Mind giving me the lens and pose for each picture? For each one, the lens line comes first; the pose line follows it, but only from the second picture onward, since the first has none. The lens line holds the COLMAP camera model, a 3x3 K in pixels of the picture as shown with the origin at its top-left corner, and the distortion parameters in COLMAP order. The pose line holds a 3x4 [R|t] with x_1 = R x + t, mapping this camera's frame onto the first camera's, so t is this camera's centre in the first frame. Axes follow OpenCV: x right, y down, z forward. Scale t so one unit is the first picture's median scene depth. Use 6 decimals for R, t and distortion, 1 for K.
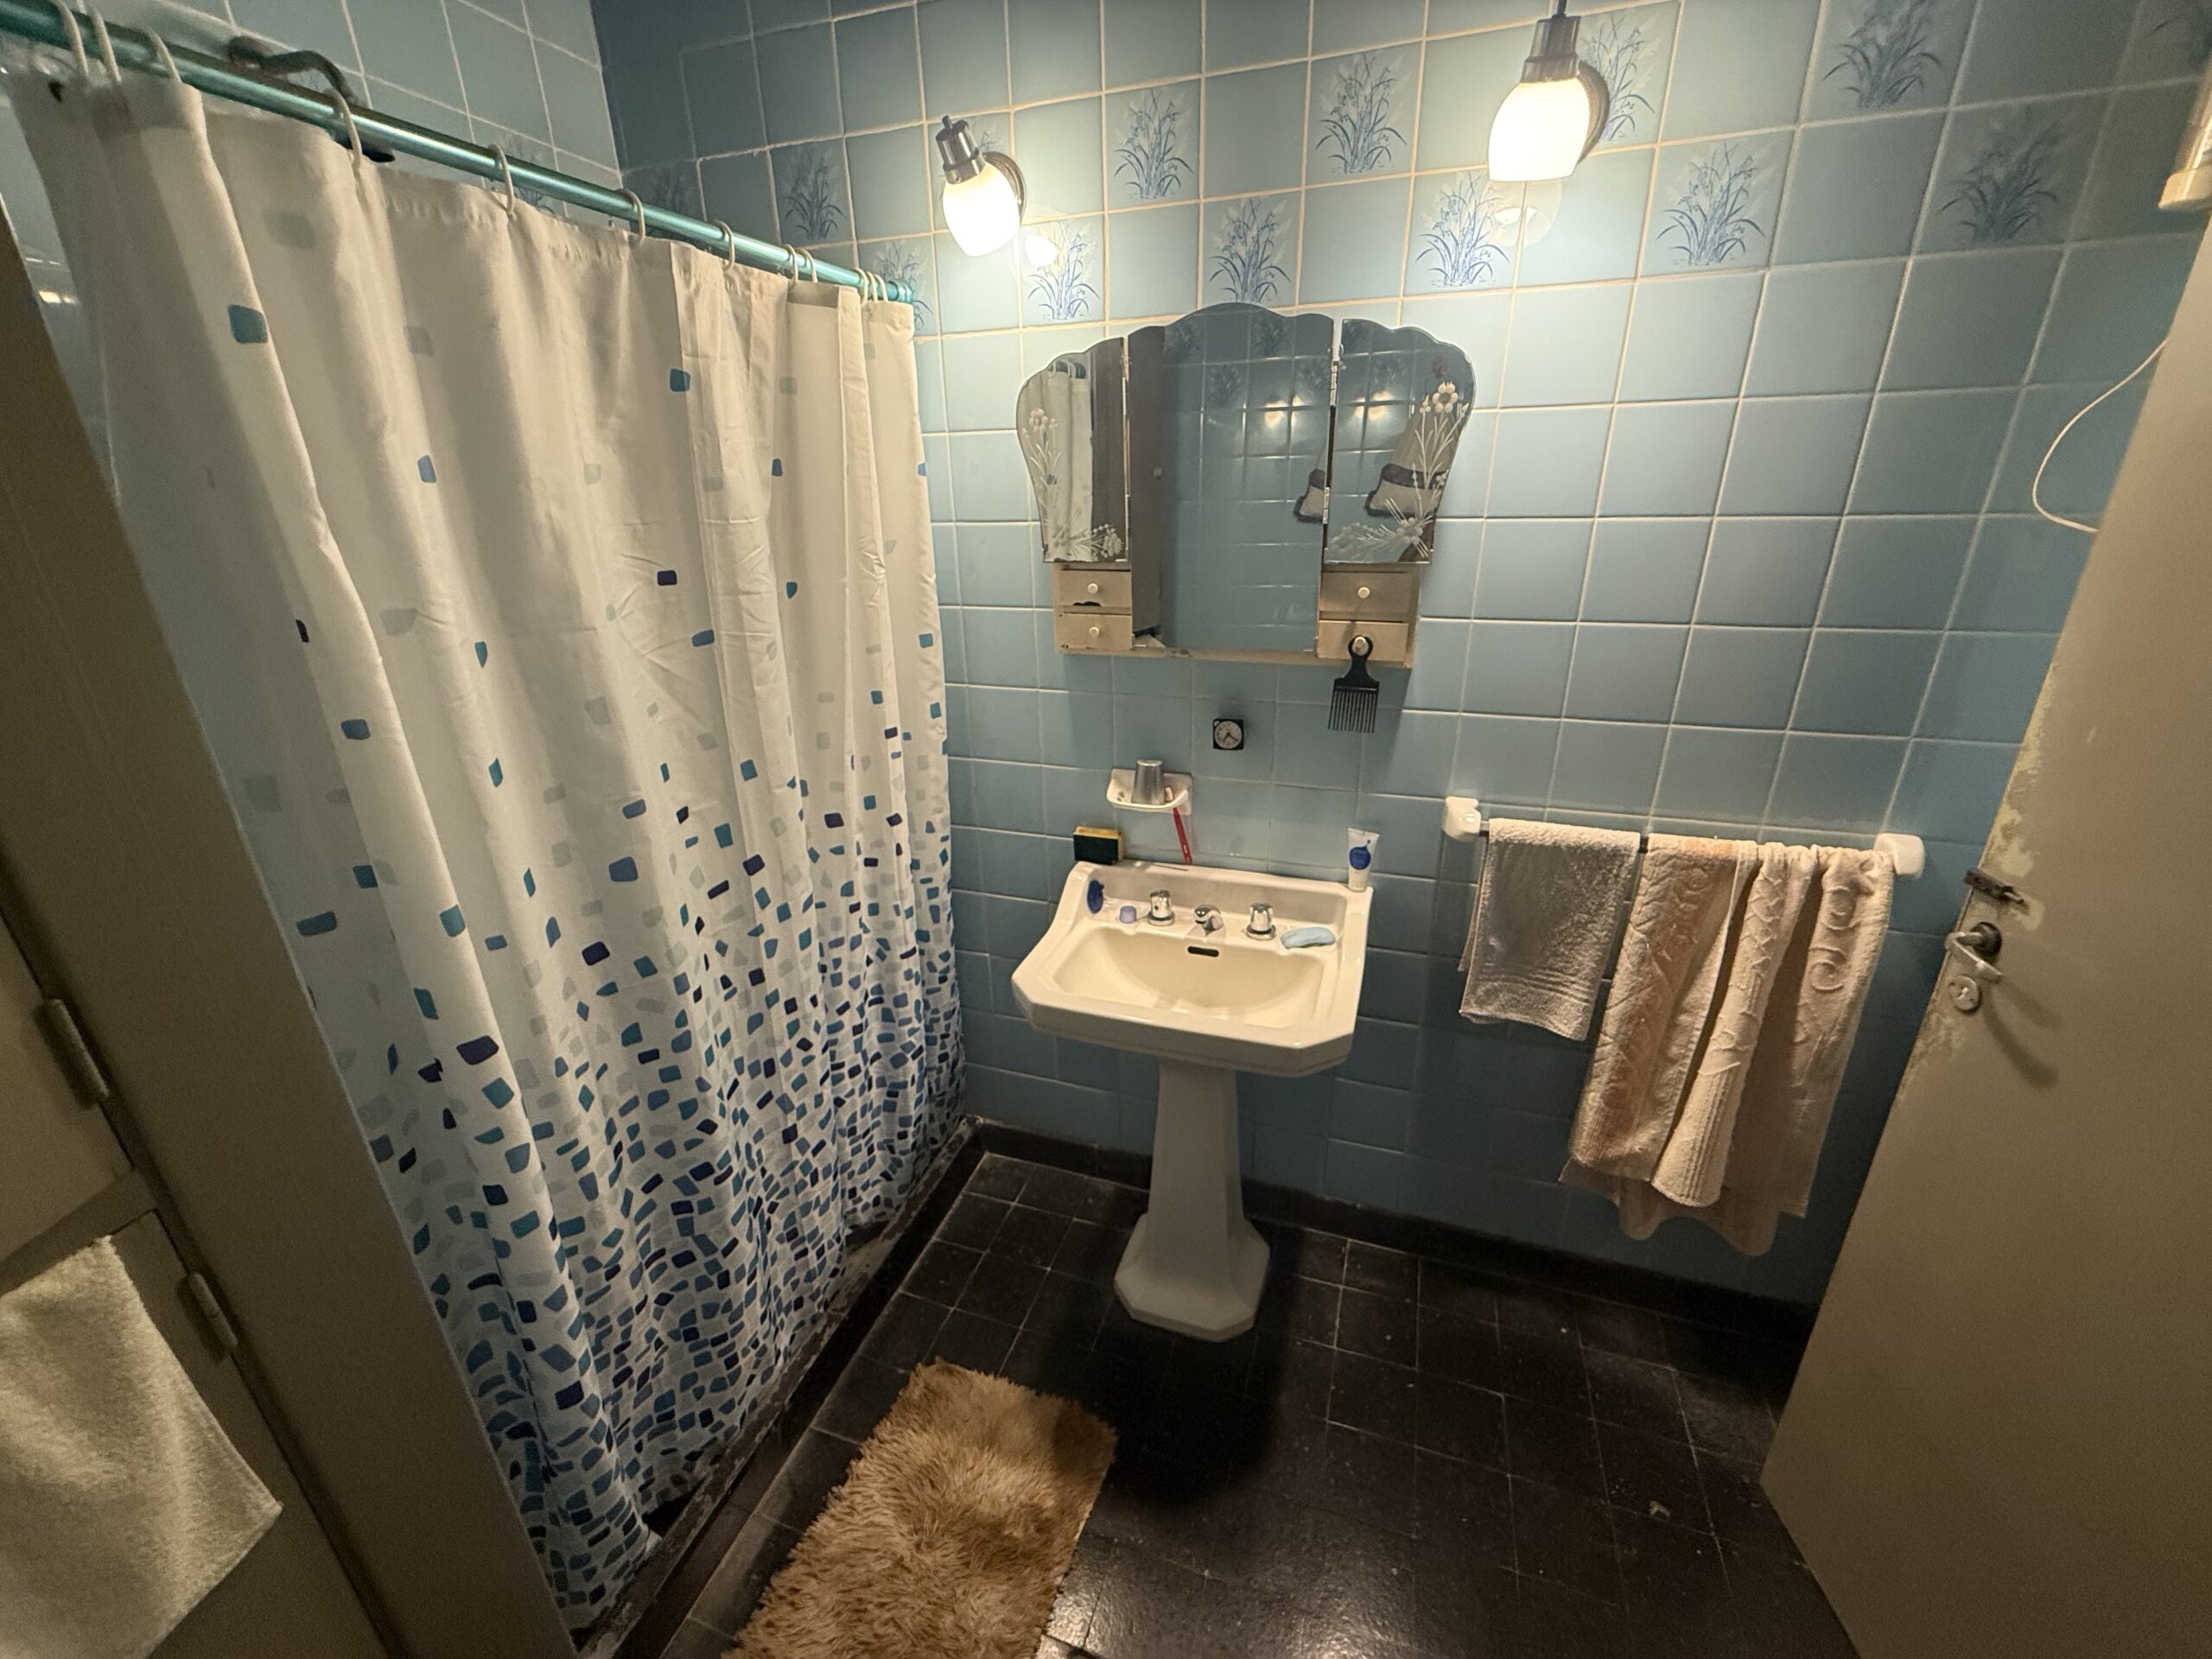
lens RADIAL K [[882.3, 0, 1107.6], [0, 882.3, 825.1], [0, 0, 1]] dist [0.000516, -0.000069]
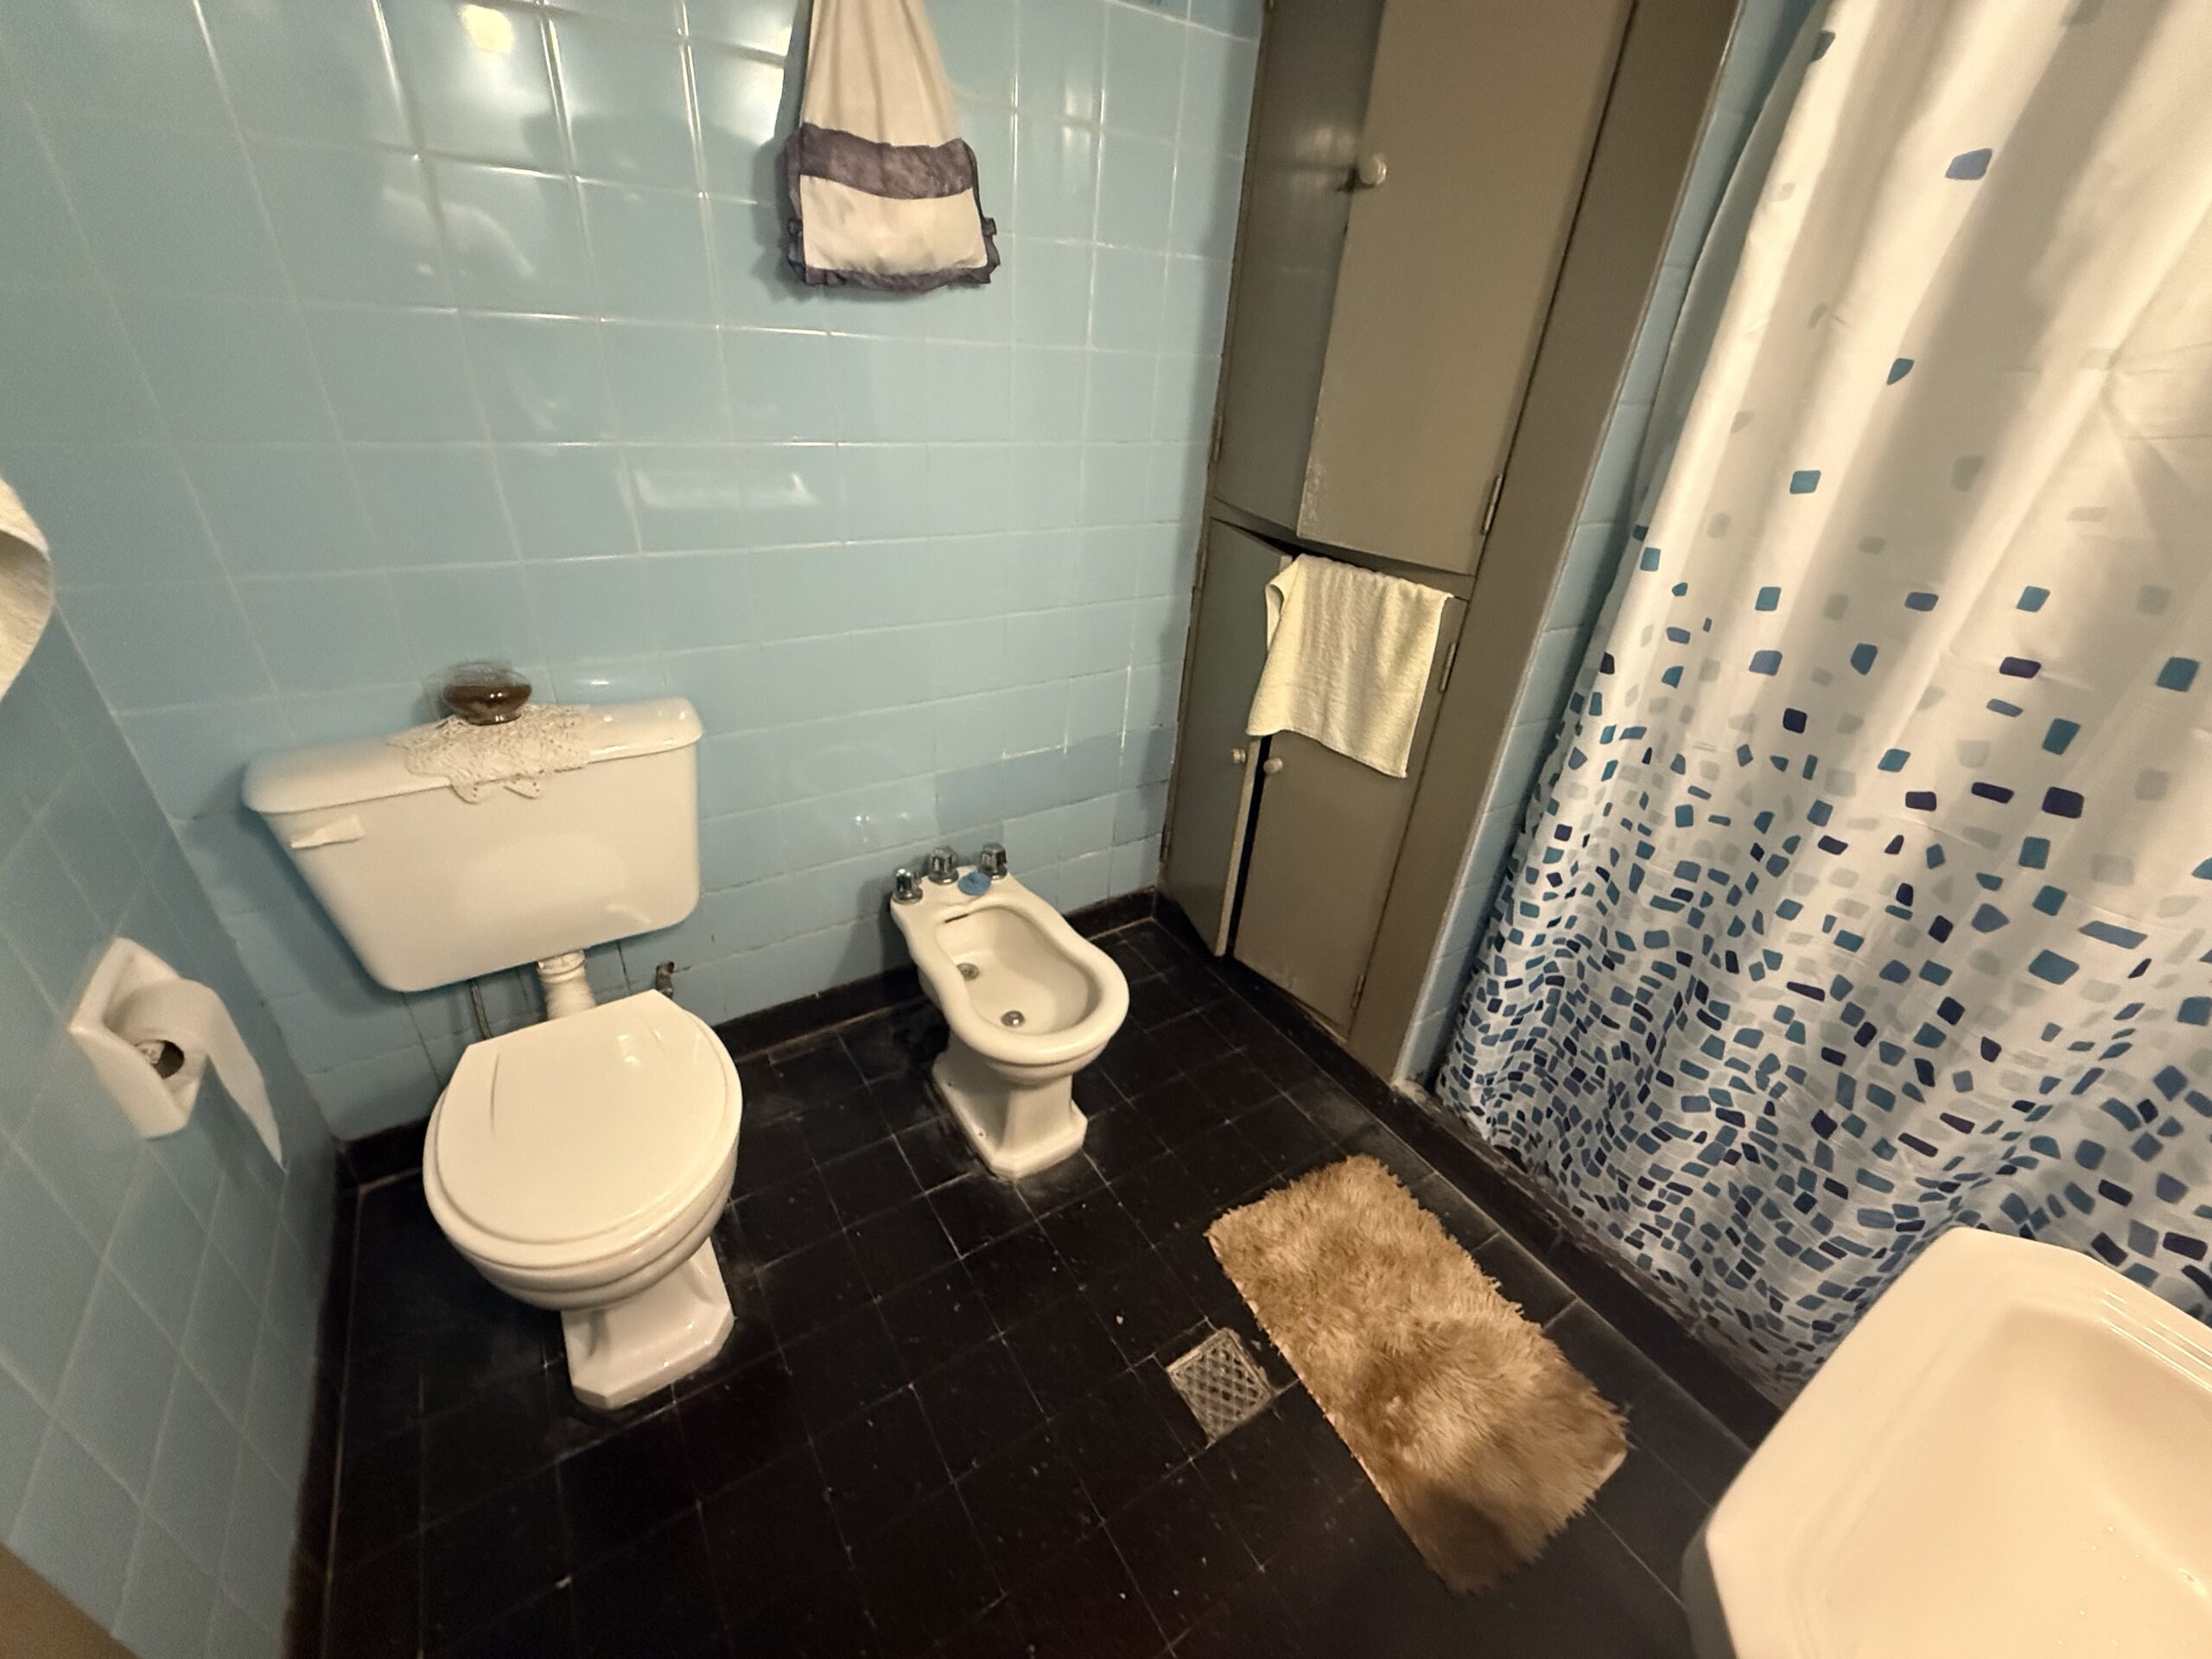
lens RADIAL K [[882.3, 0, 1107.7], [0, 882.3, 825.0], [0, 0, 1]] dist [0.000516, -0.000069]
pose [[-0.615104, 0.368118, -0.697235, 0.522722], [-0.342308, 0.671941, 0.656750, -0.135058], [0.710262, 0.642639, -0.287304, 0.667974]]
